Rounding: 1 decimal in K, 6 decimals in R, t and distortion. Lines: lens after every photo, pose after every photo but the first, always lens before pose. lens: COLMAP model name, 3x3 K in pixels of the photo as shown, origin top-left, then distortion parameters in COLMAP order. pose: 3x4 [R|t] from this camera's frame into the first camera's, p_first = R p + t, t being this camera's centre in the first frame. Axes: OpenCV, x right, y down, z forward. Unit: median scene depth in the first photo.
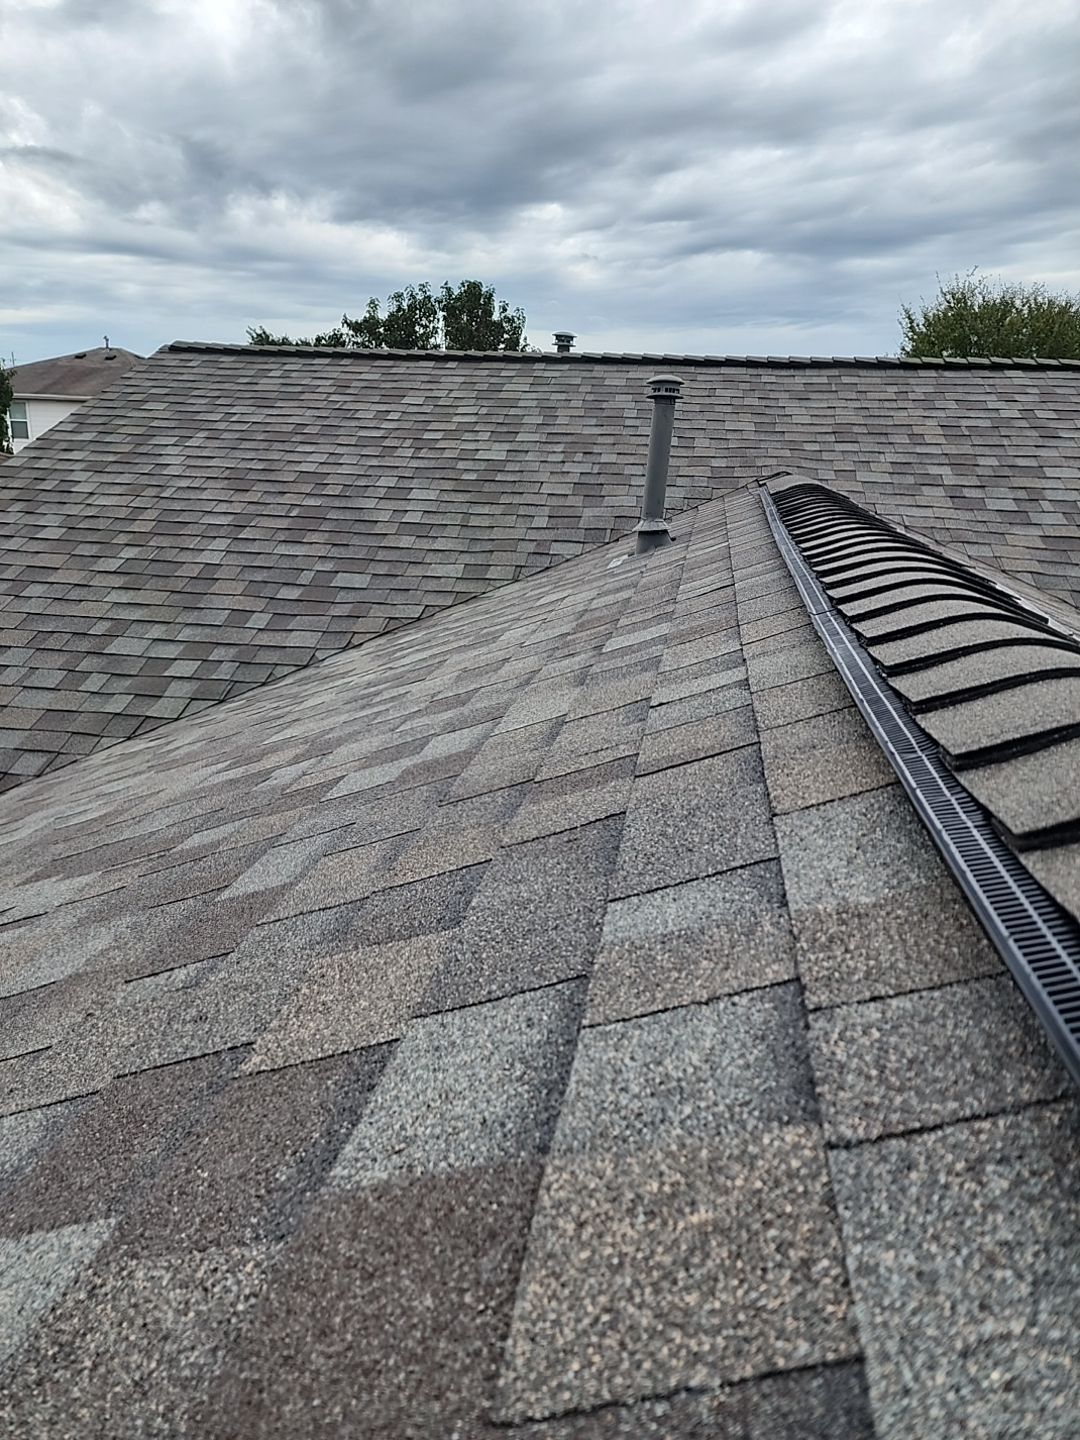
lens RADIAL K [[986.3, 0, 548.4], [0, 986.3, 705.7], [0, 0, 1]] dist [0.090304, -0.075017]
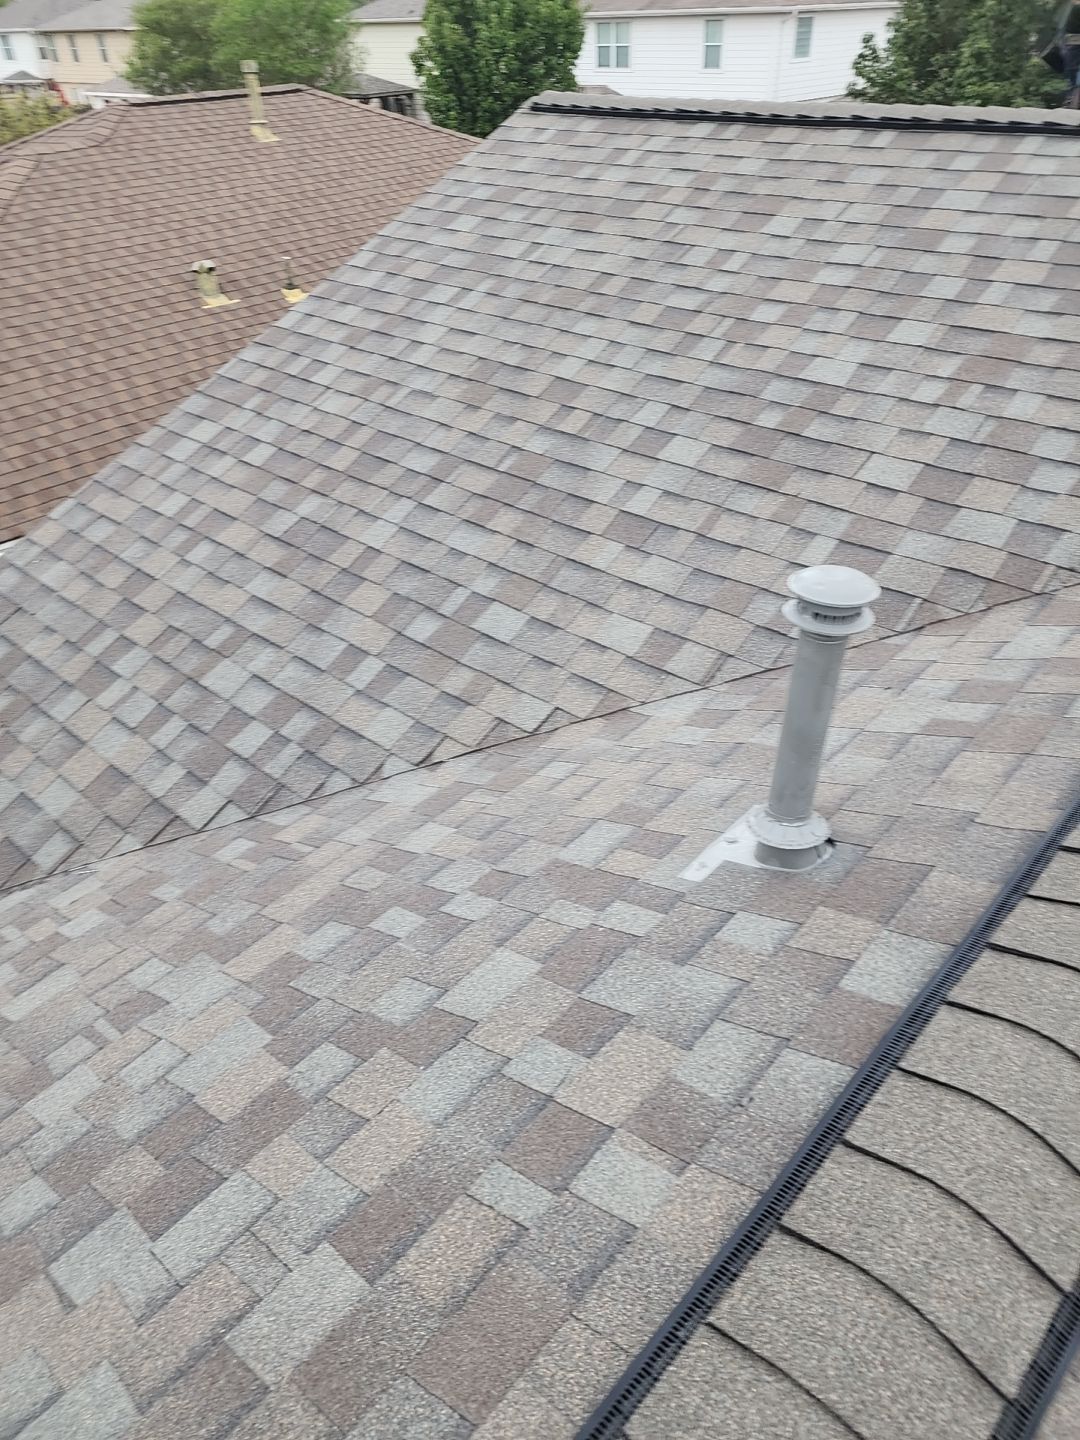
lens RADIAL K [[986.3, 0, 548.4], [0, 986.3, 705.7], [0, 0, 1]] dist [0.090304, -0.075017]
pose [[0.842671, 0.271792, -0.464795, 0.152541], [-0.101011, 0.927717, 0.359357, -0.282158], [0.528869, -0.255870, 0.809215, 0.363206]]
